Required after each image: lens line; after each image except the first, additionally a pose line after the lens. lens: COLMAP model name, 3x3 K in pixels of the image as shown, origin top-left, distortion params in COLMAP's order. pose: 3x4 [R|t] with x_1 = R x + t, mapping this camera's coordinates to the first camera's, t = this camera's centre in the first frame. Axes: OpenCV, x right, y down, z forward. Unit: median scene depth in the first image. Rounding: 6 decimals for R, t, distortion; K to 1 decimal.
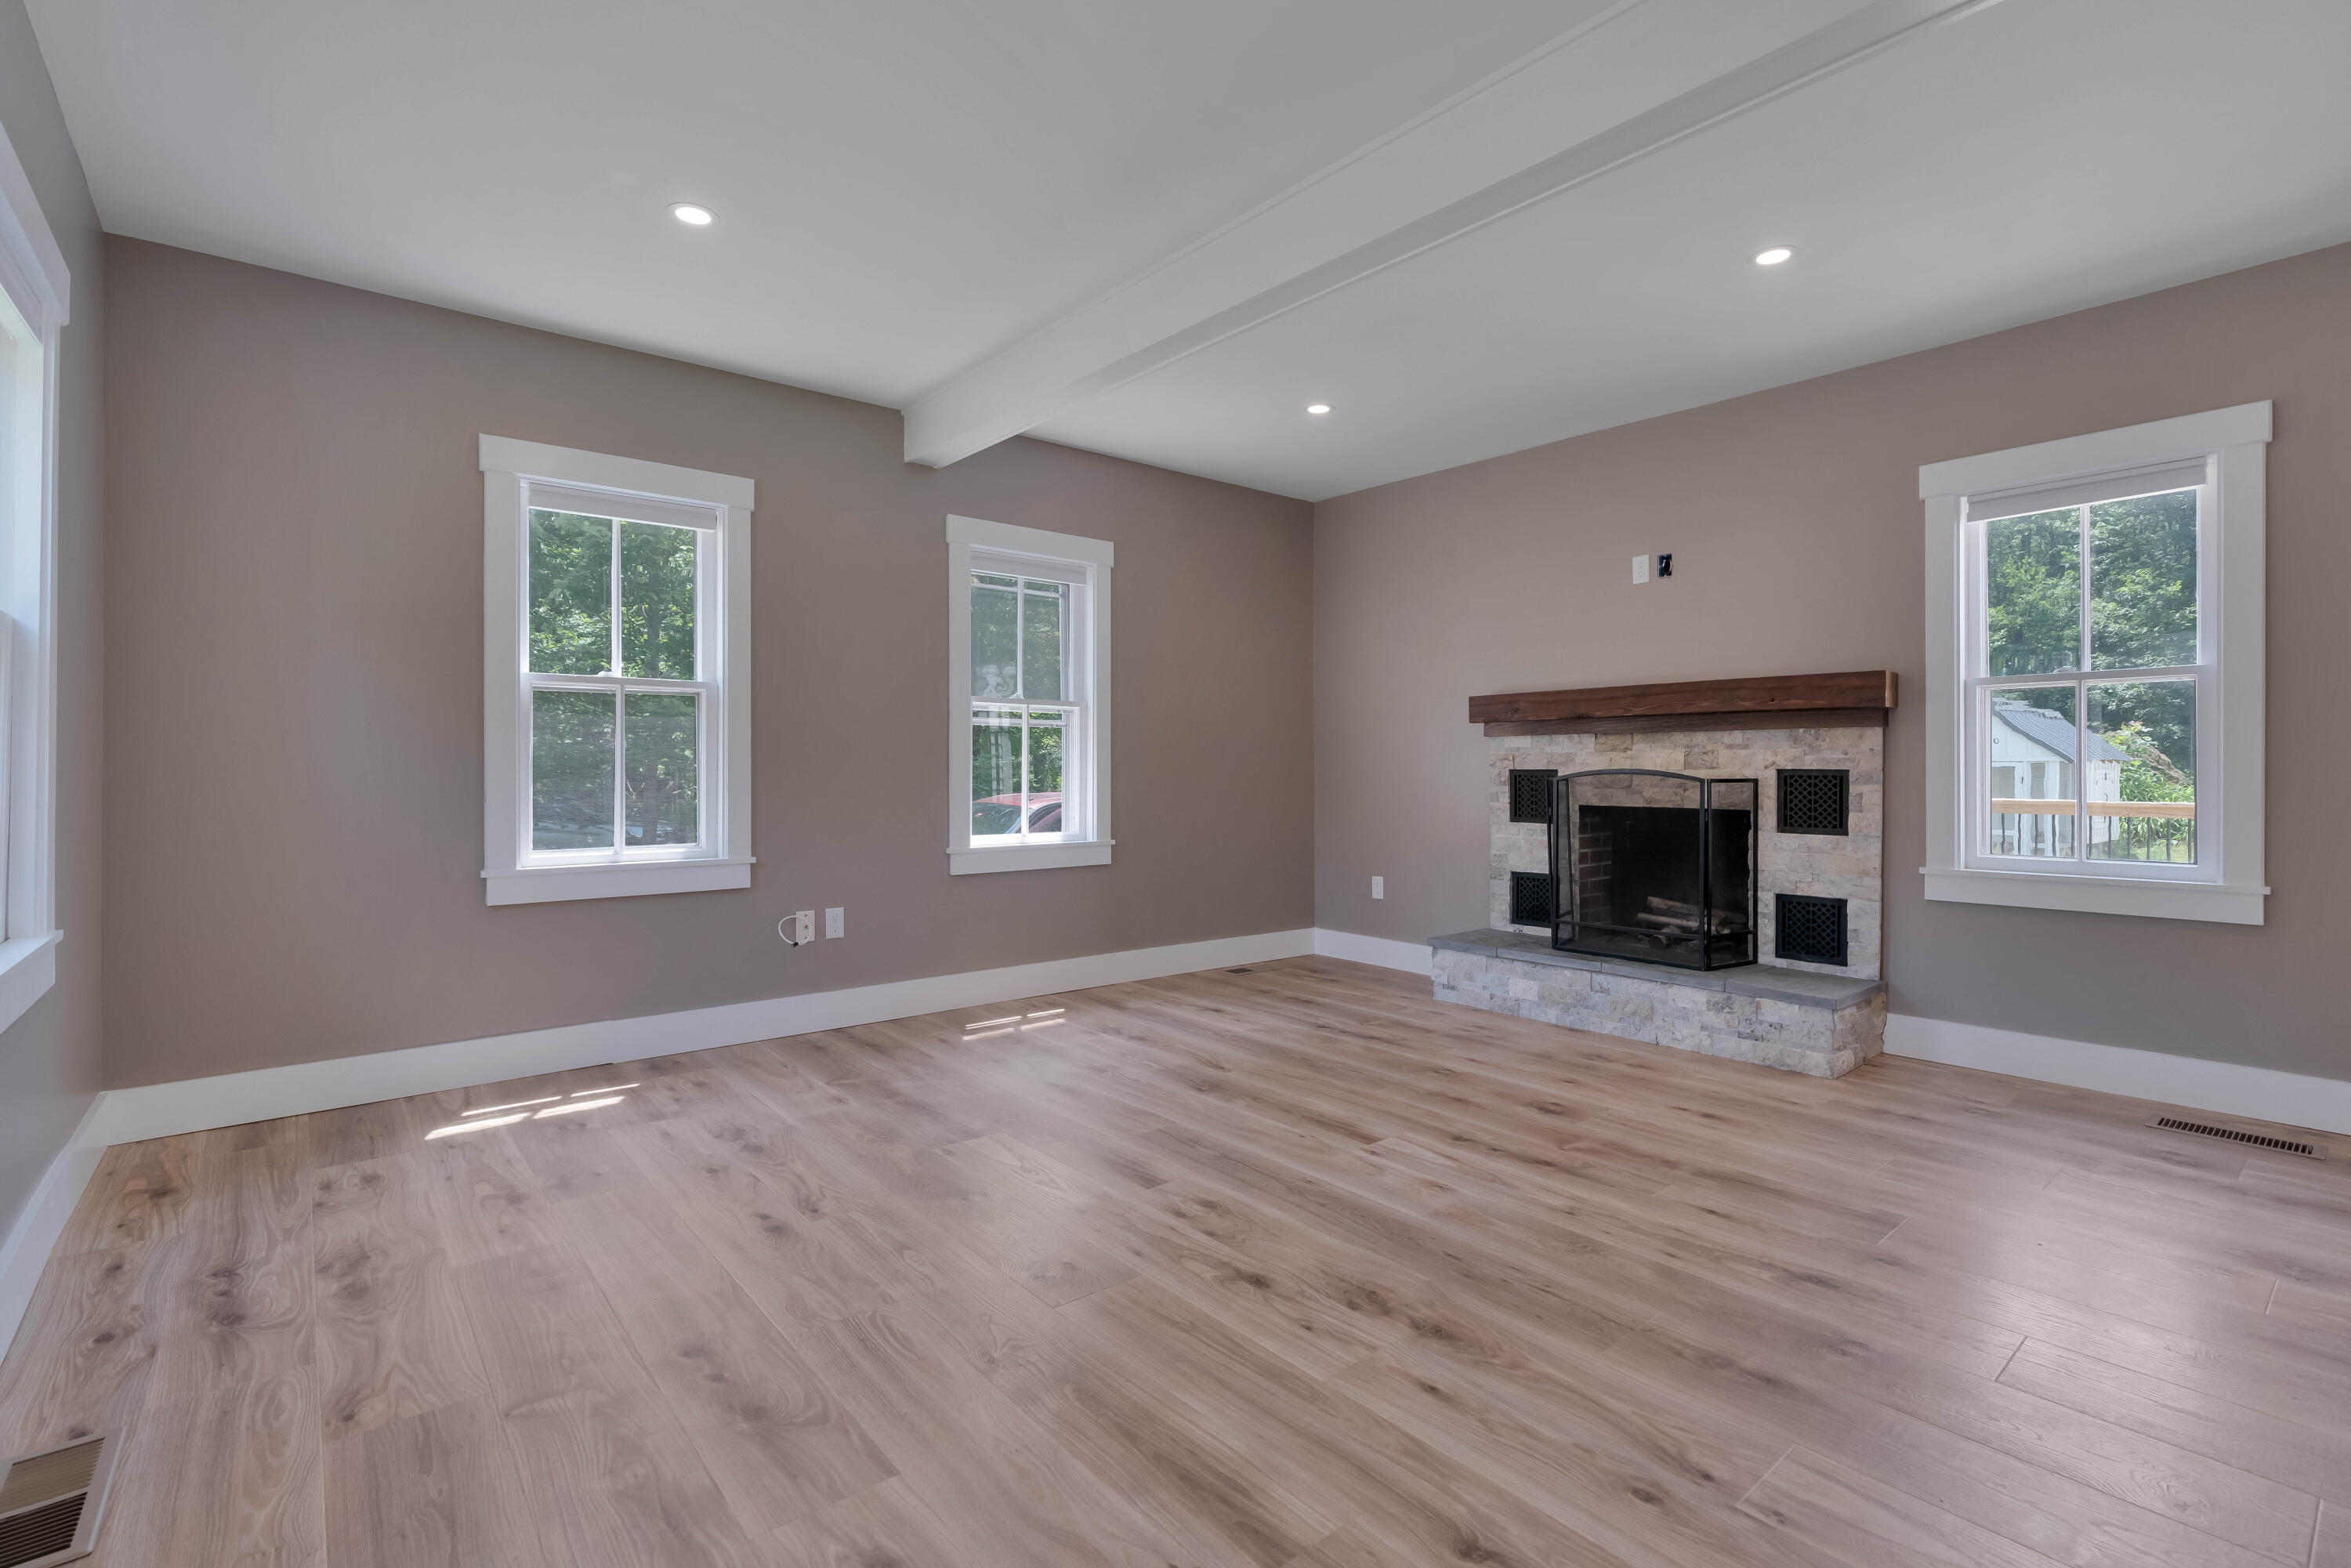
lens RADIAL K [[1062.5, 0, 1189.4], [0, 1062.5, 782.1], [0, 0, 1]] dist [-0.015830, 0.006667]
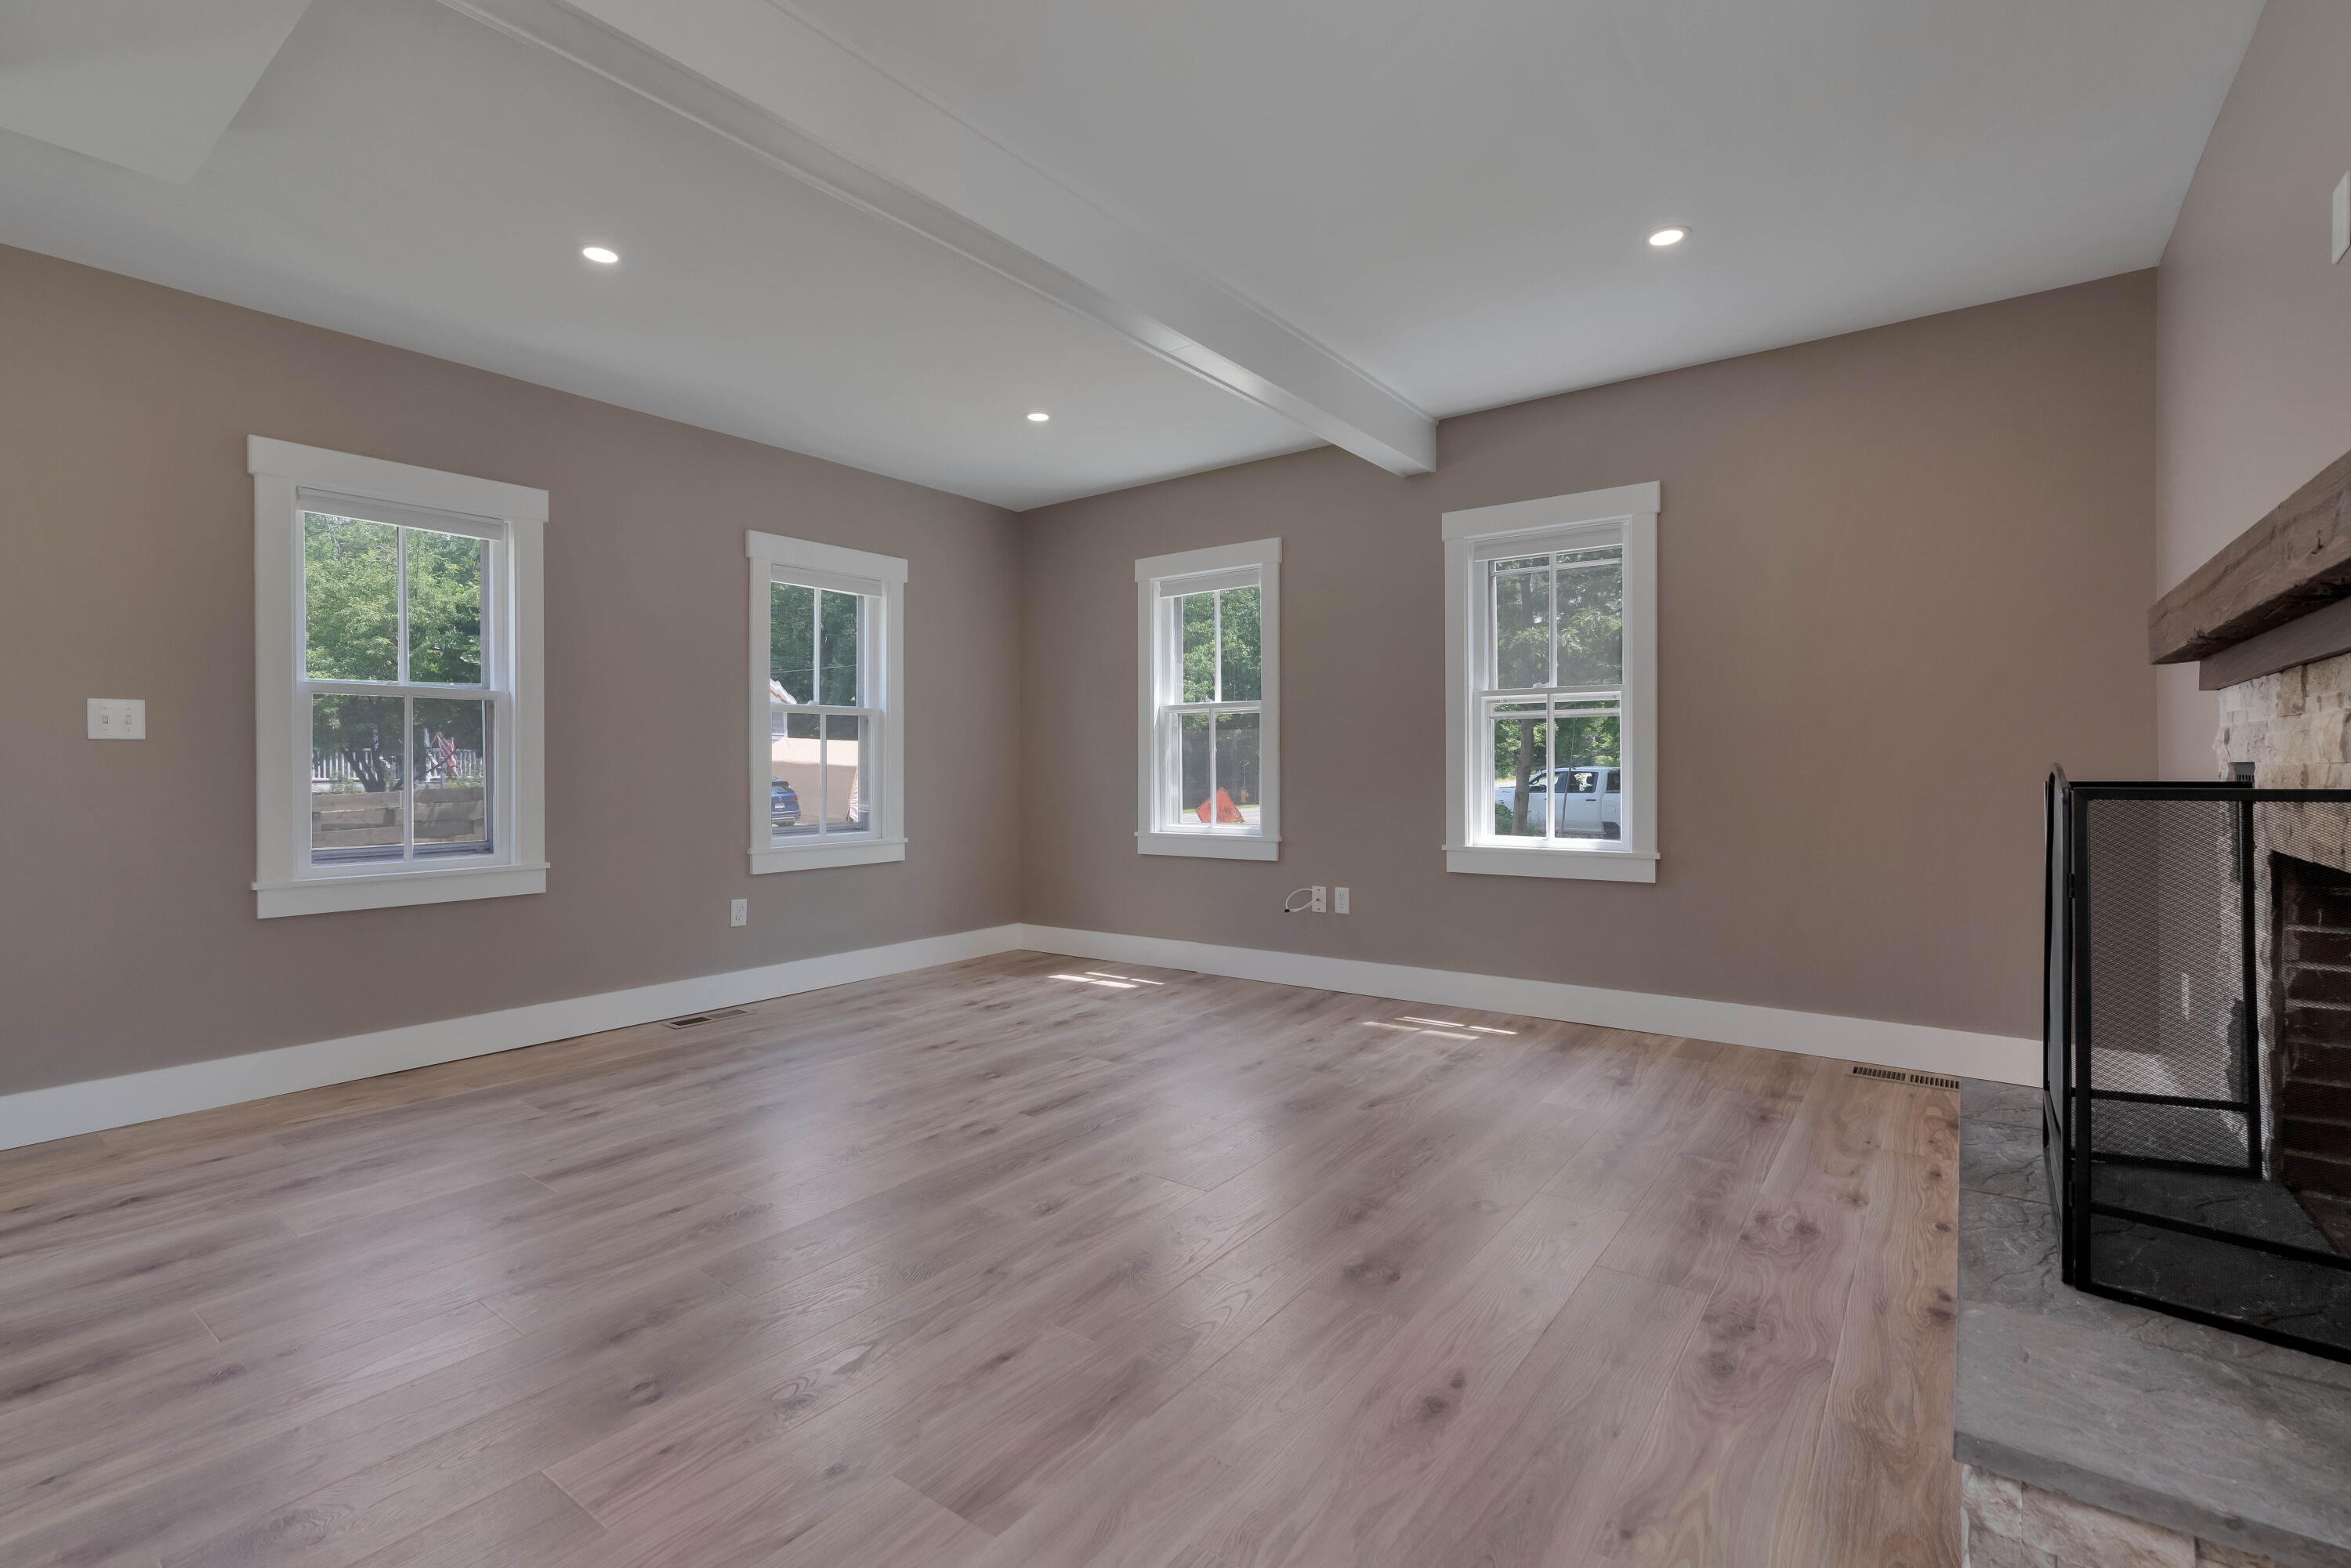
lens RADIAL K [[1062.5, 0, 1183.6], [0, 1062.5, 772.4], [0, 0, 1]] dist [-0.015830, 0.006667]
pose [[0.229274, 0.002896, -0.973358, 1.083502], [-0.004418, 0.999988, 0.001934, -0.011228], [0.973352, 0.003857, 0.229284, 0.820264]]
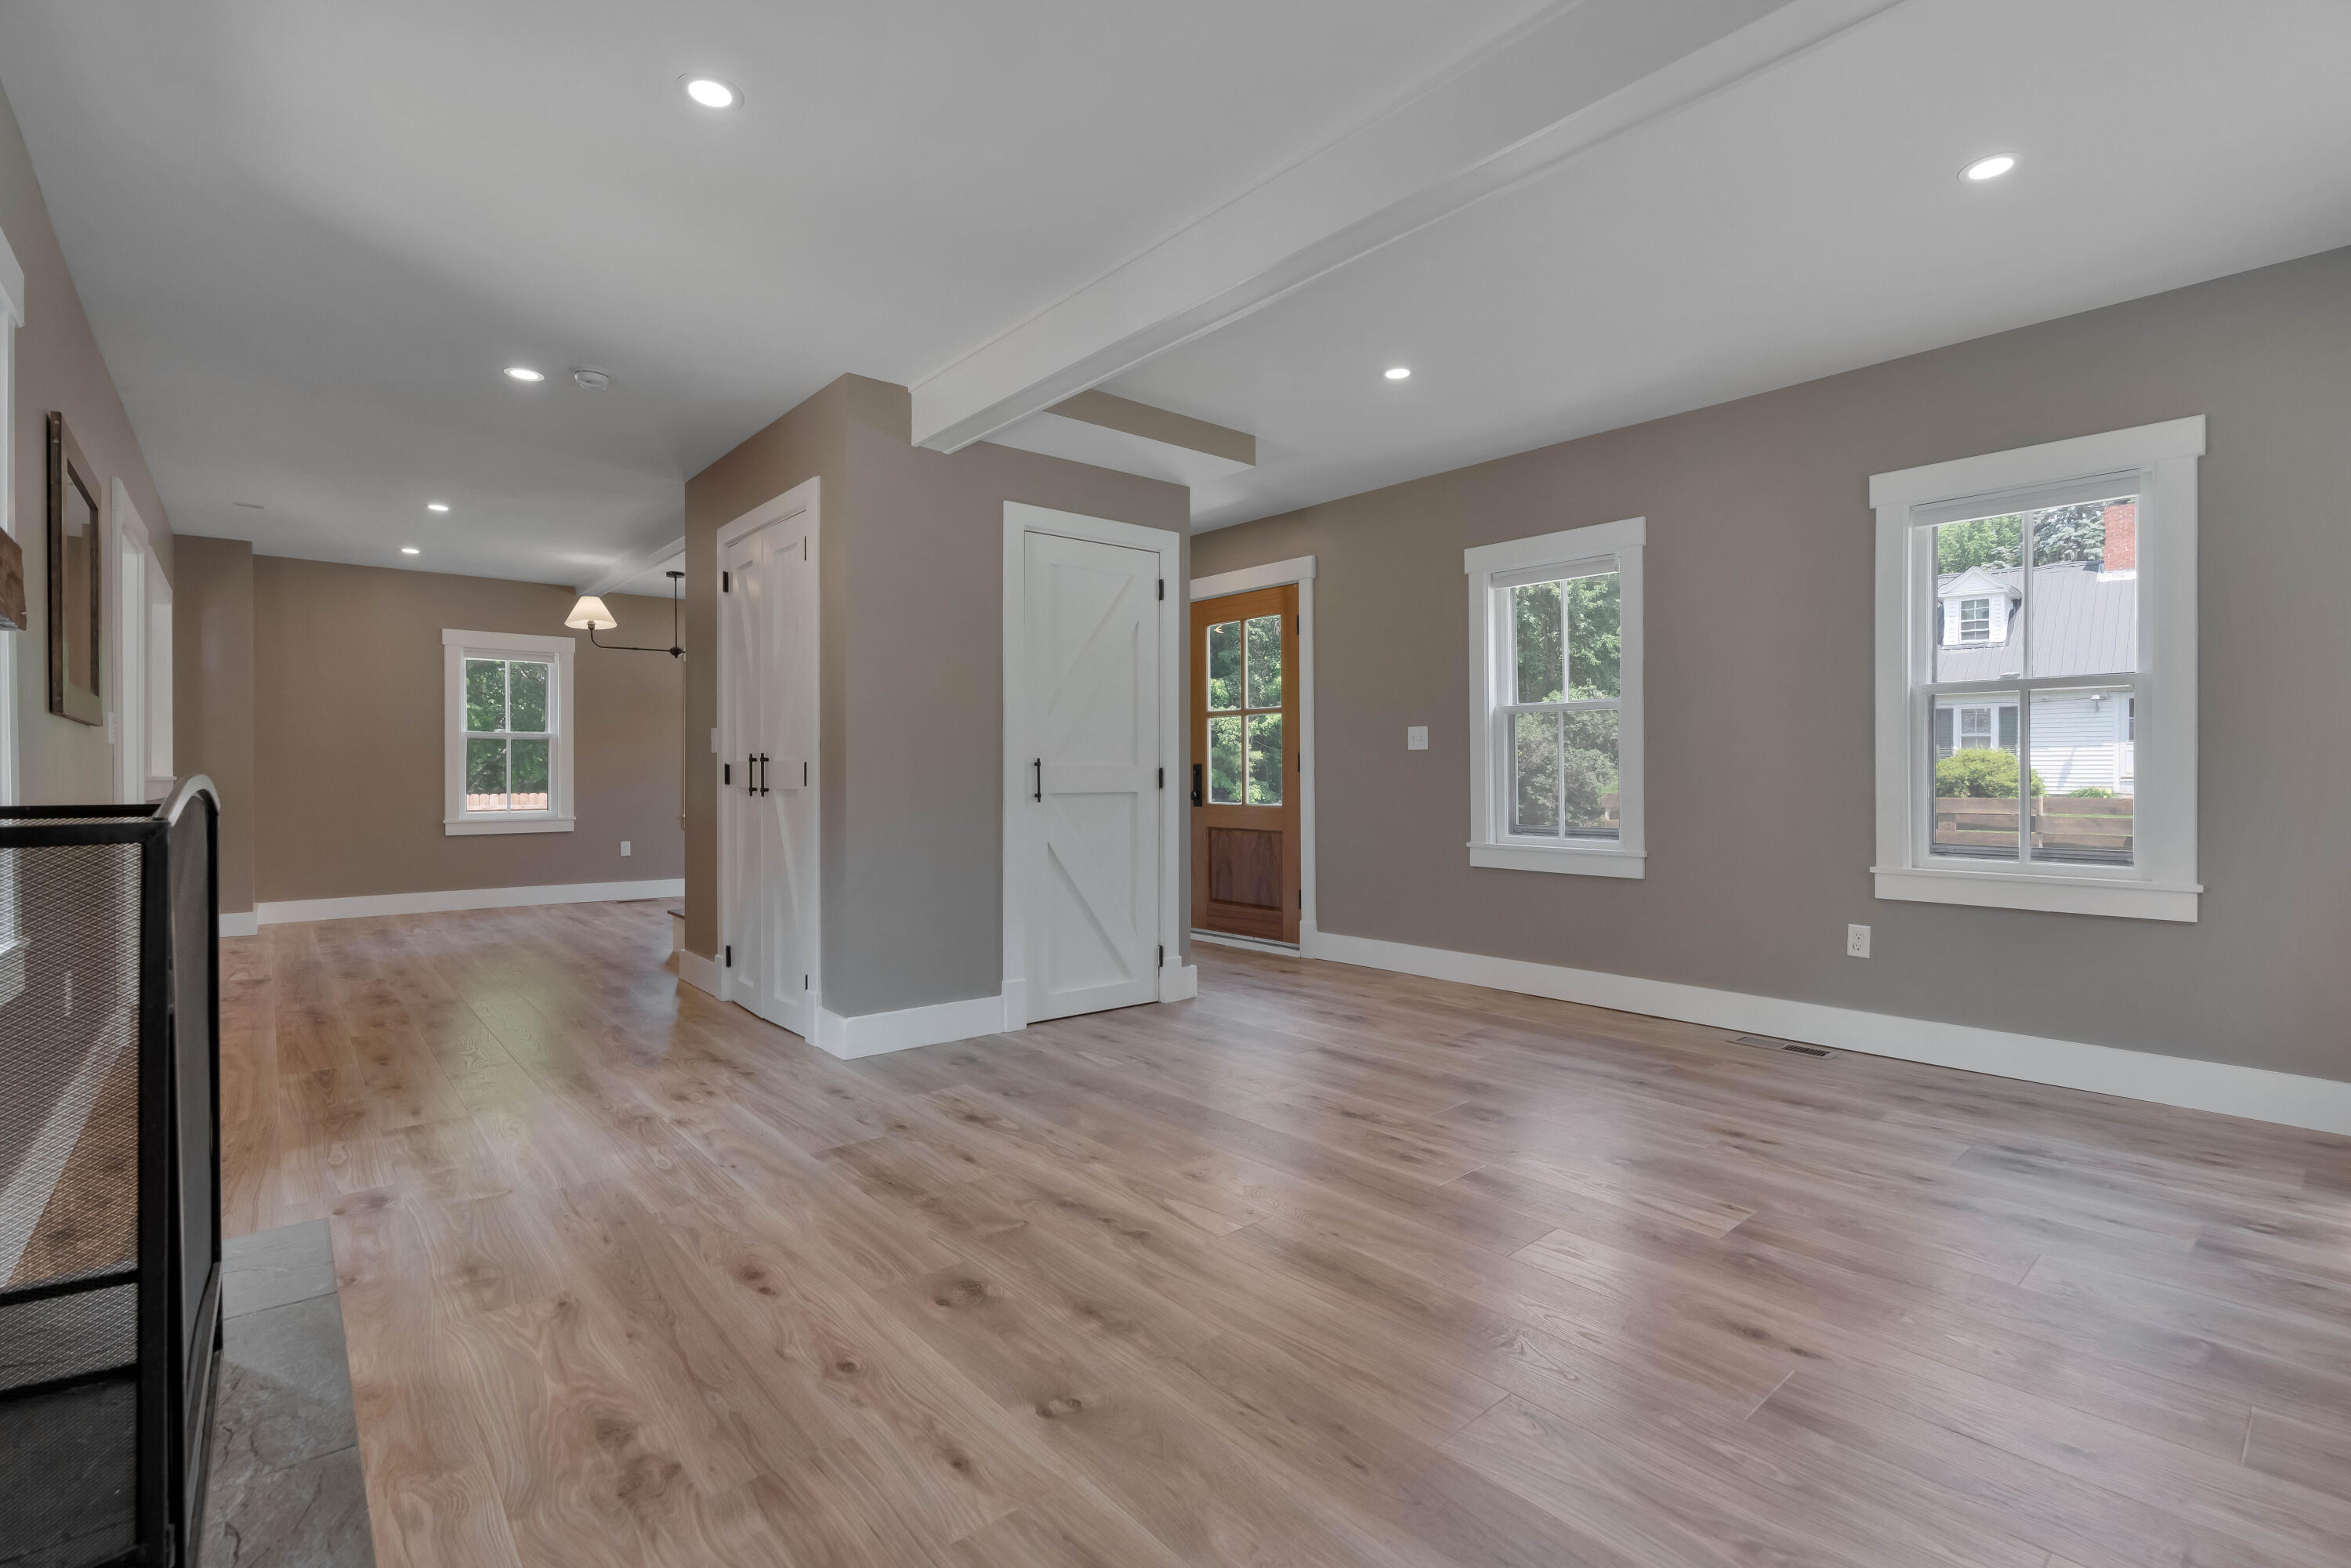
lens RADIAL K [[1062.5, 0, 1178.8], [0, 1062.5, 773.1], [0, 0, 1]] dist [-0.015830, 0.006667]
pose [[-0.999930, 0.001288, -0.011769, 0.240644], [0.001127, 0.999906, 0.013677, -0.023850], [0.011786, 0.013662, -0.999837, 1.853169]]
